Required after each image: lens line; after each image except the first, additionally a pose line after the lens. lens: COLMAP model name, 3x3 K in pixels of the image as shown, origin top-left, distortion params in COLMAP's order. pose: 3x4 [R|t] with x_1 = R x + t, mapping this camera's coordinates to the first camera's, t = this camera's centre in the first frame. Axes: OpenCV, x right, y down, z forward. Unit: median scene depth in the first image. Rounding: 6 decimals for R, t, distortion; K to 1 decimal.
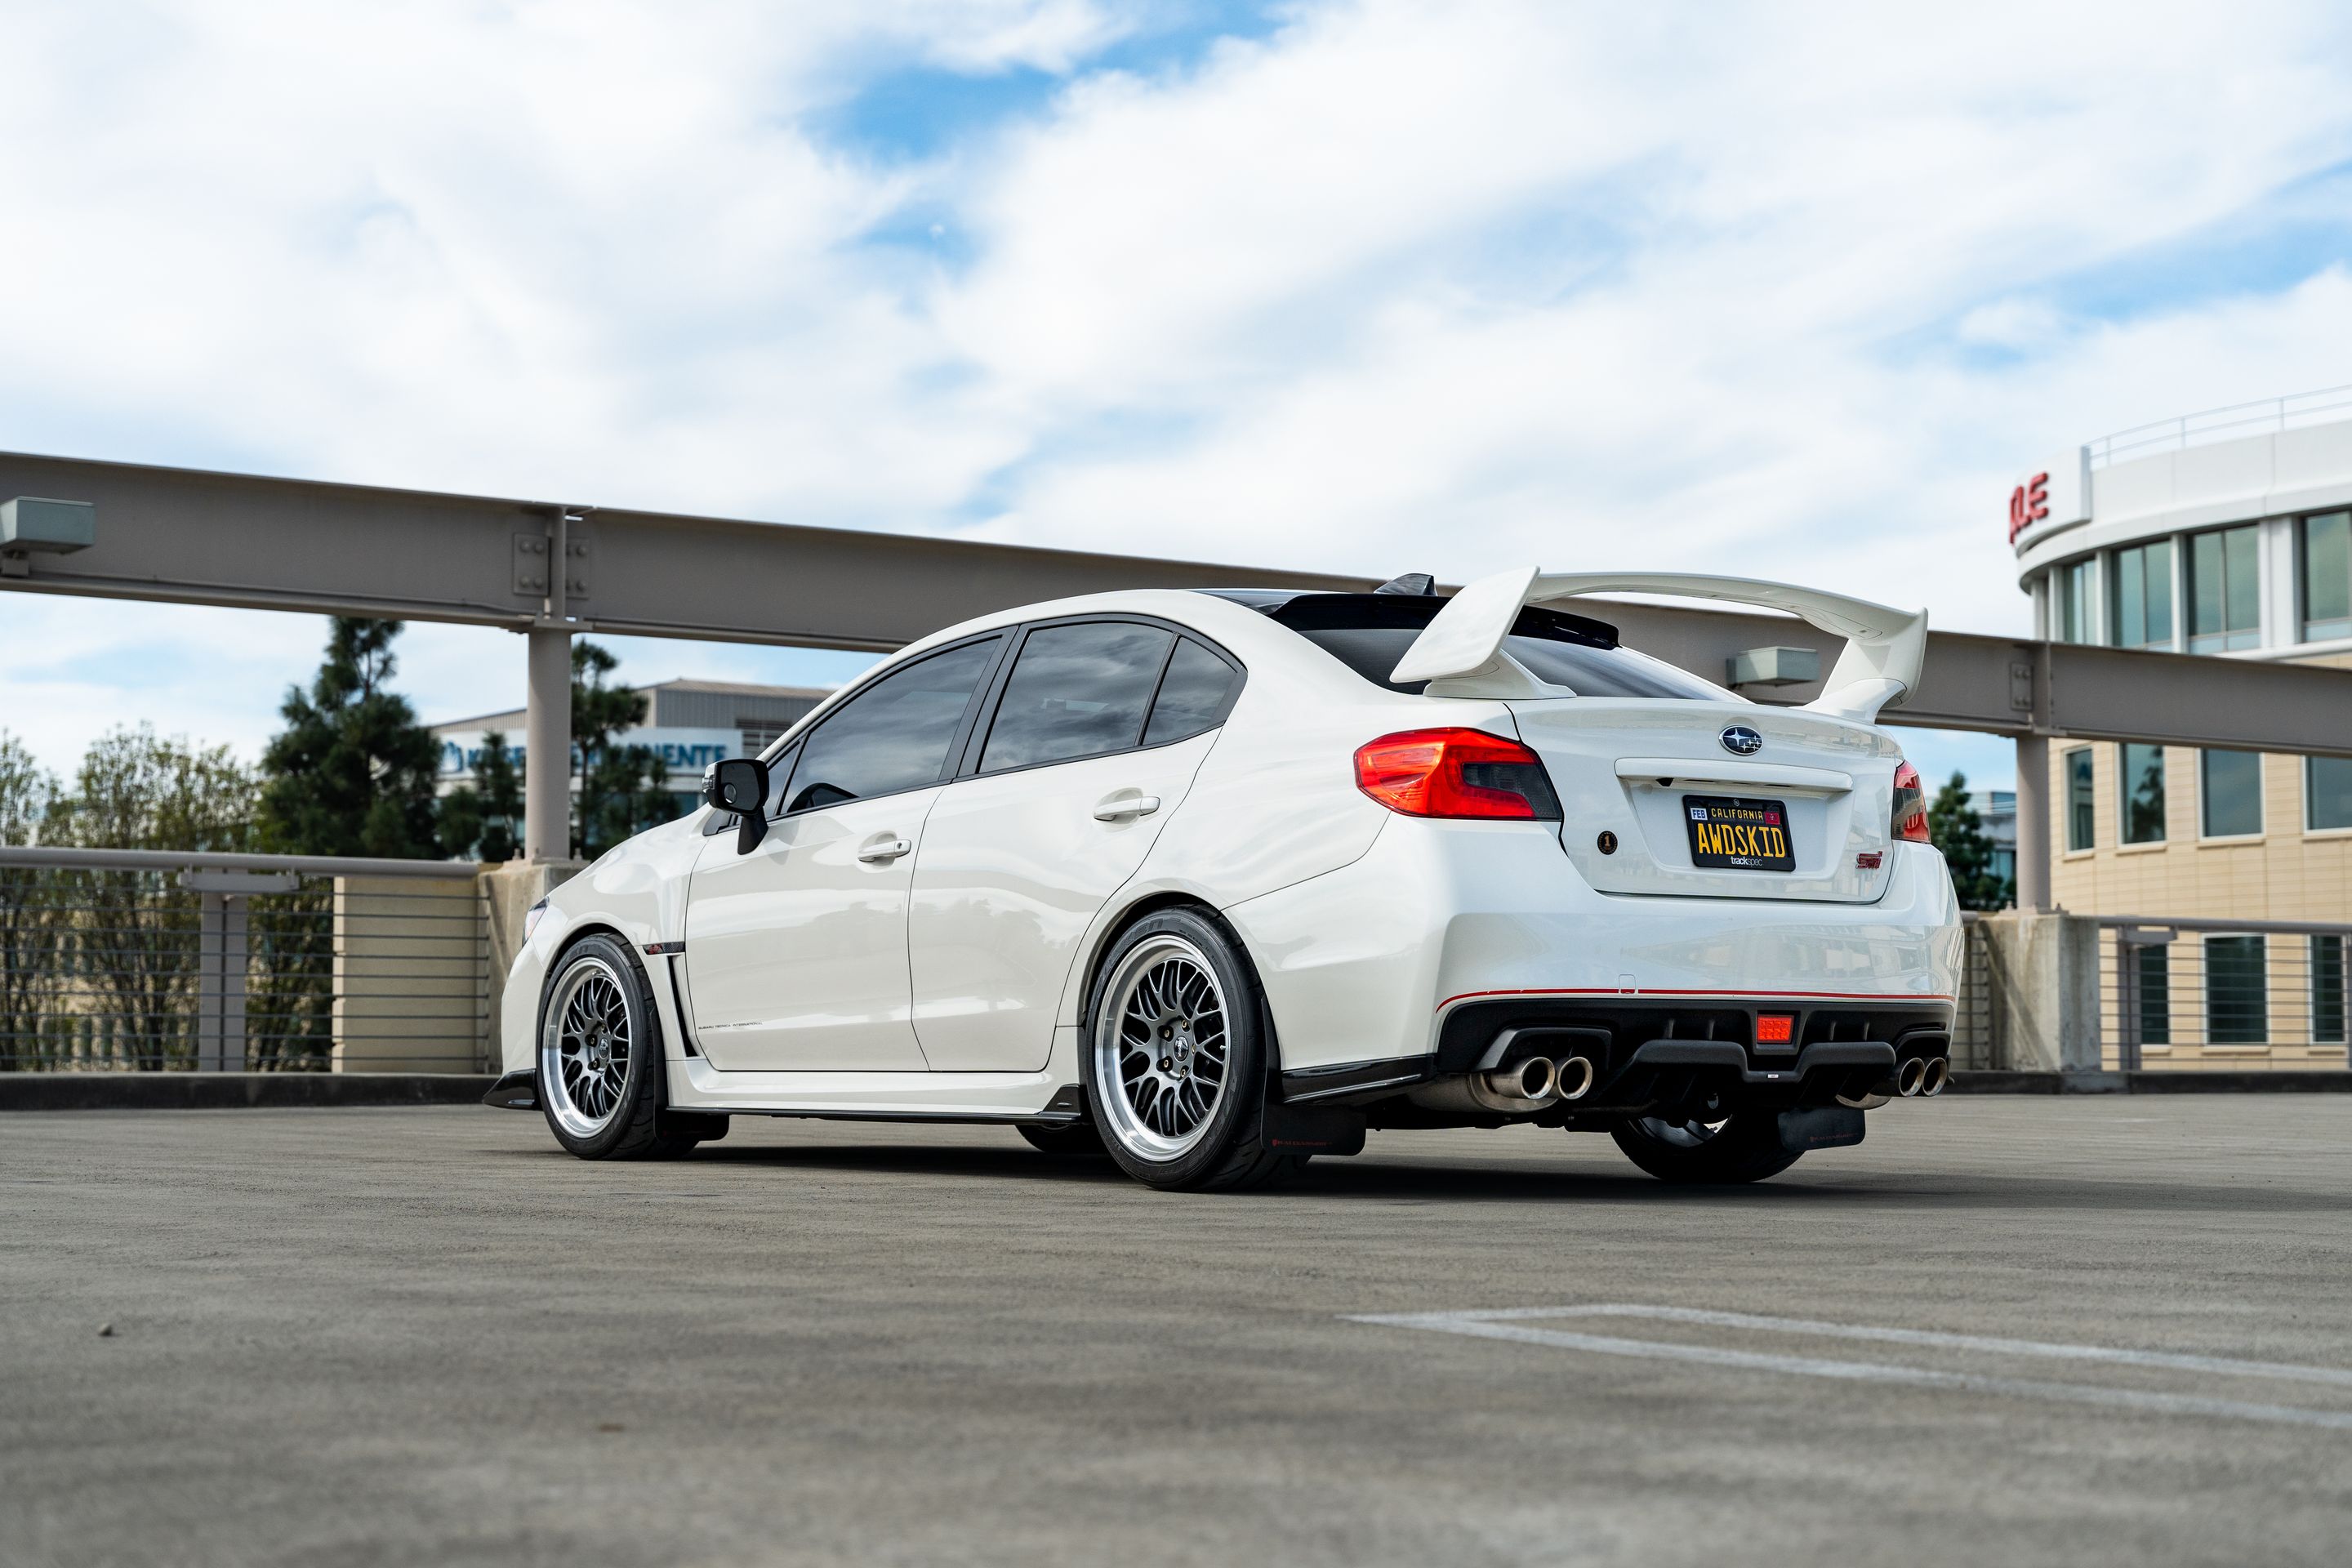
lens RADIAL K [[3434.9, 0, 1176.3], [0, 3434.9, 778.4], [0, 0, 1]] dist [0.005711, 0.015655]
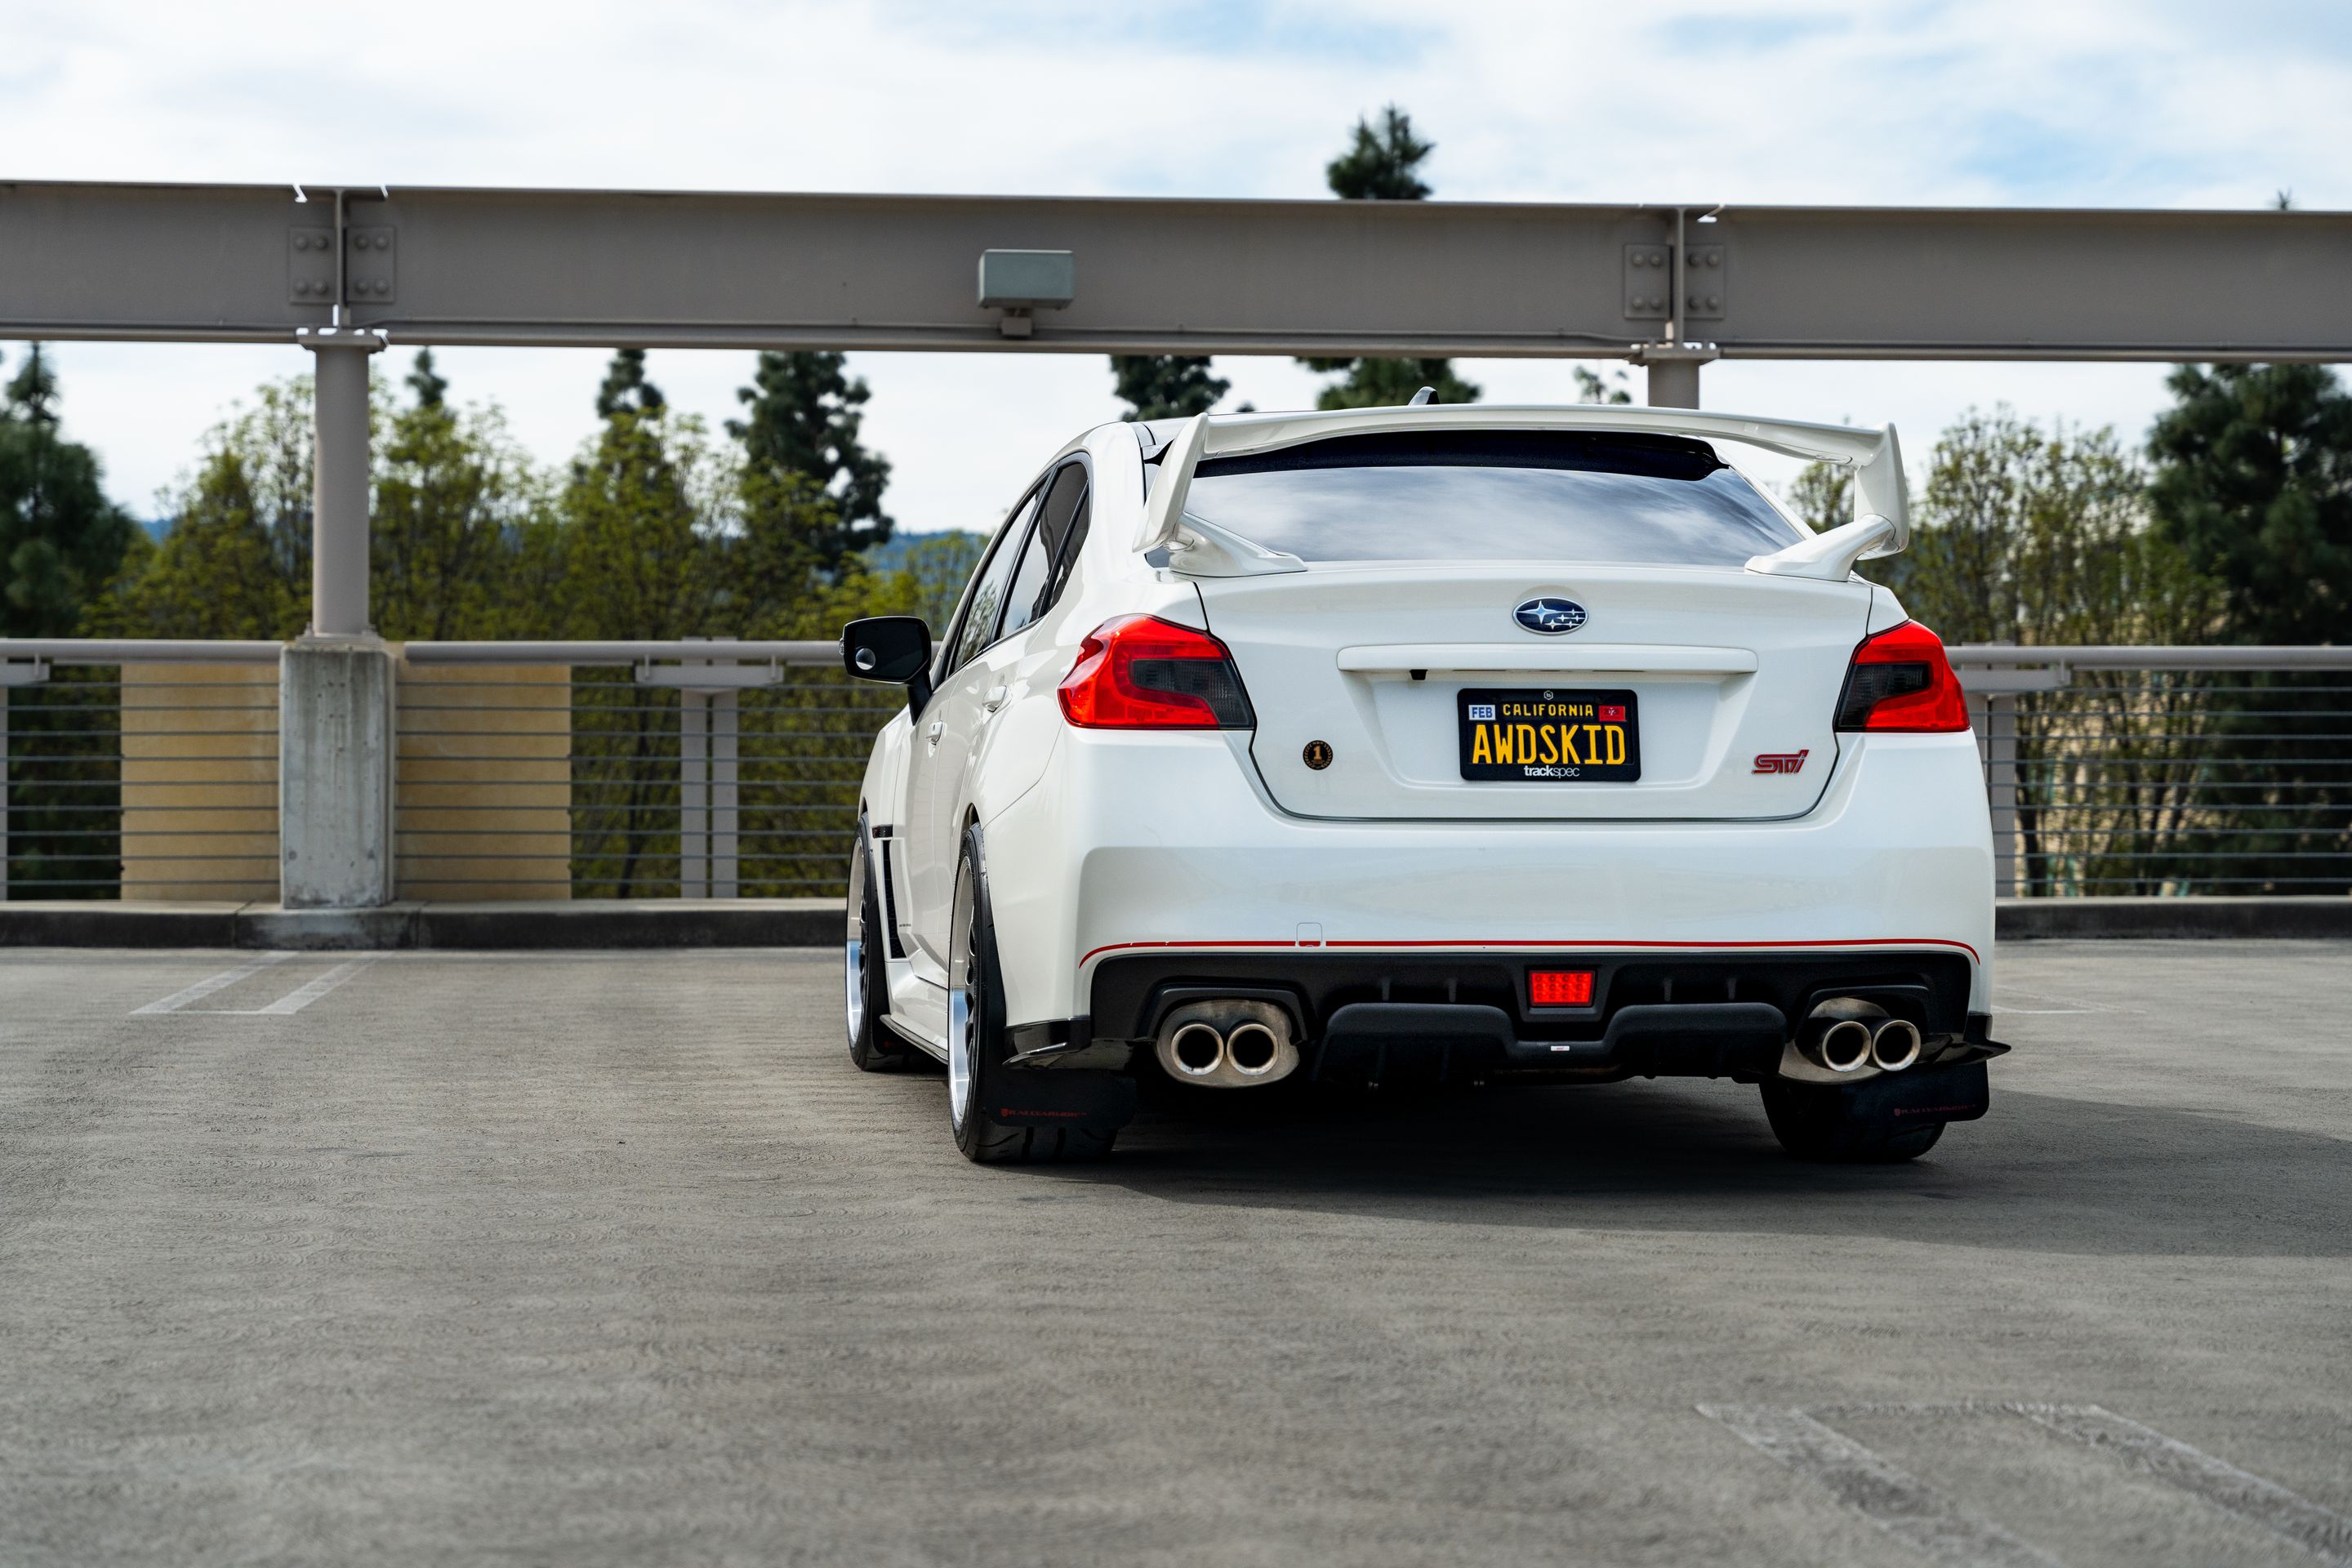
lens RADIAL K [[4276.5, 0, 1176.5], [0, 4276.5, 783.8], [0, 0, 1]] dist [0.000021, 0.001282]
pose [[0.895319, -0.003414, -0.445412, 0.507573], [0.035717, 0.997301, 0.064152, -0.037271], [0.443991, -0.073346, 0.893024, 0.092308]]
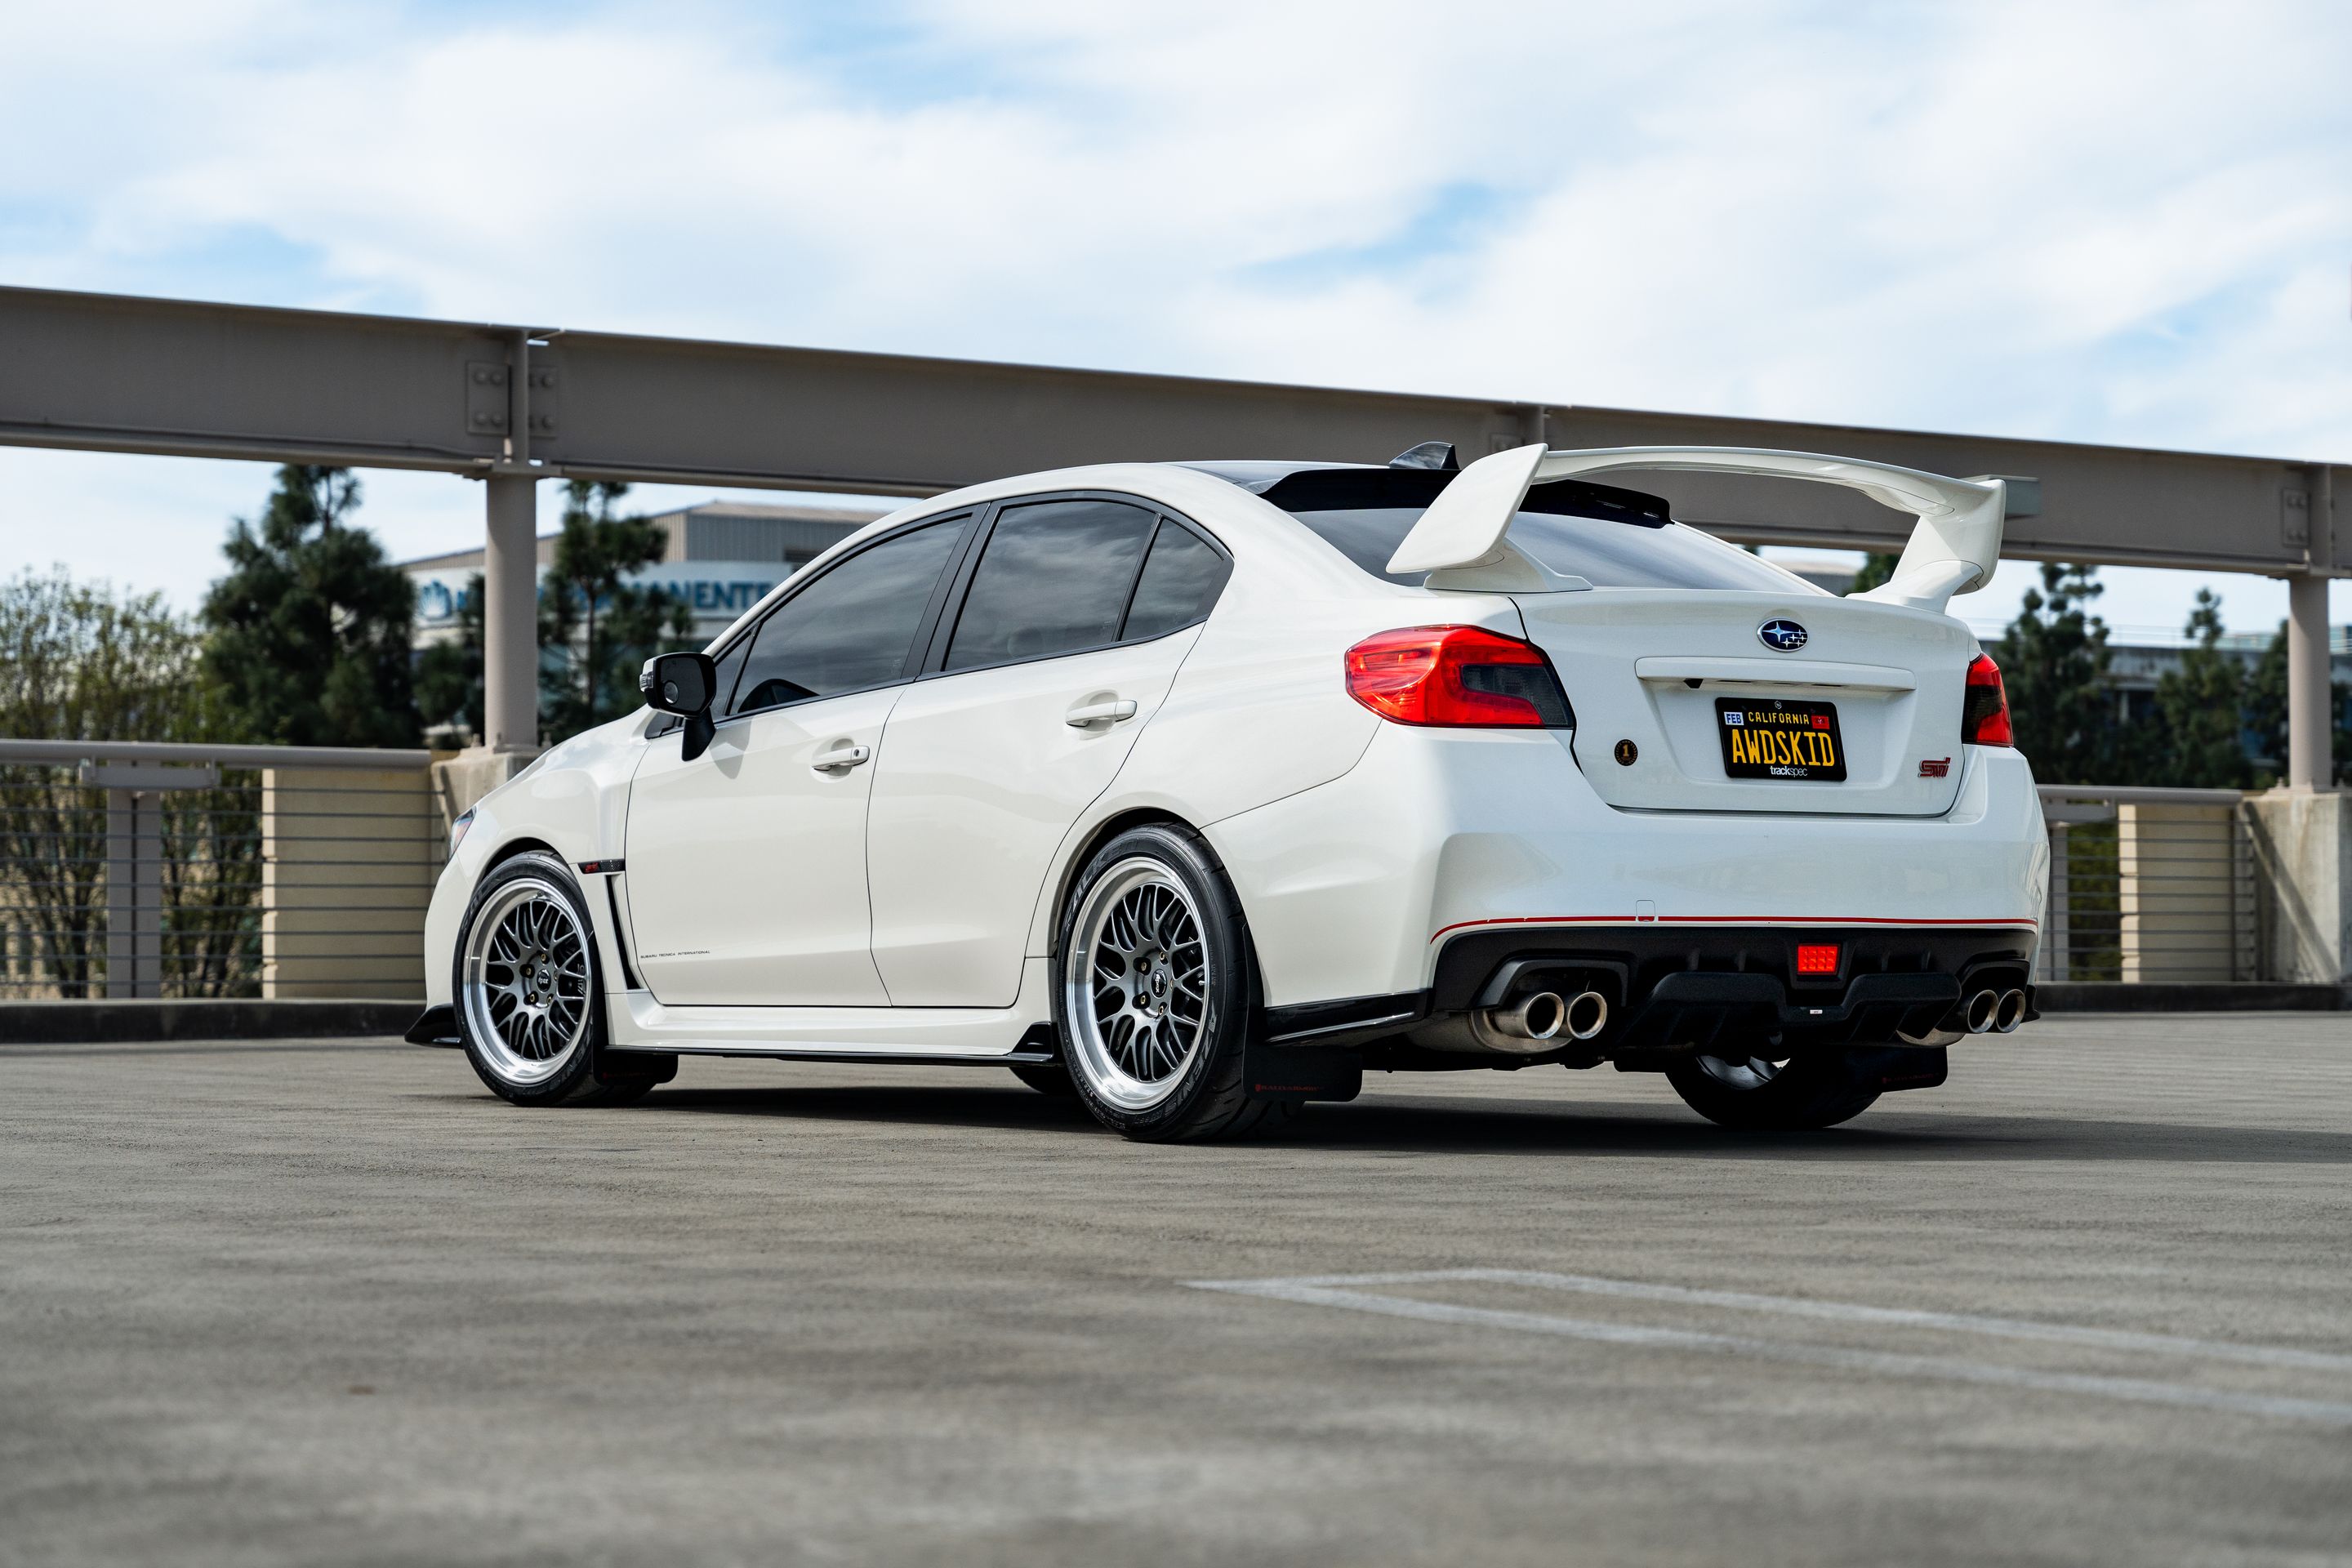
lens RADIAL K [[4179.4, 0, 1165.4], [0, 4179.4, 791.7], [0, 0, 1]] dist [0.014120, 0.053683]
pose [[0.999423, -0.006474, -0.033338, 0.039507], [0.007782, 0.999199, 0.039252, -0.013906], [0.033057, -0.039489, 0.998673, -0.085591]]
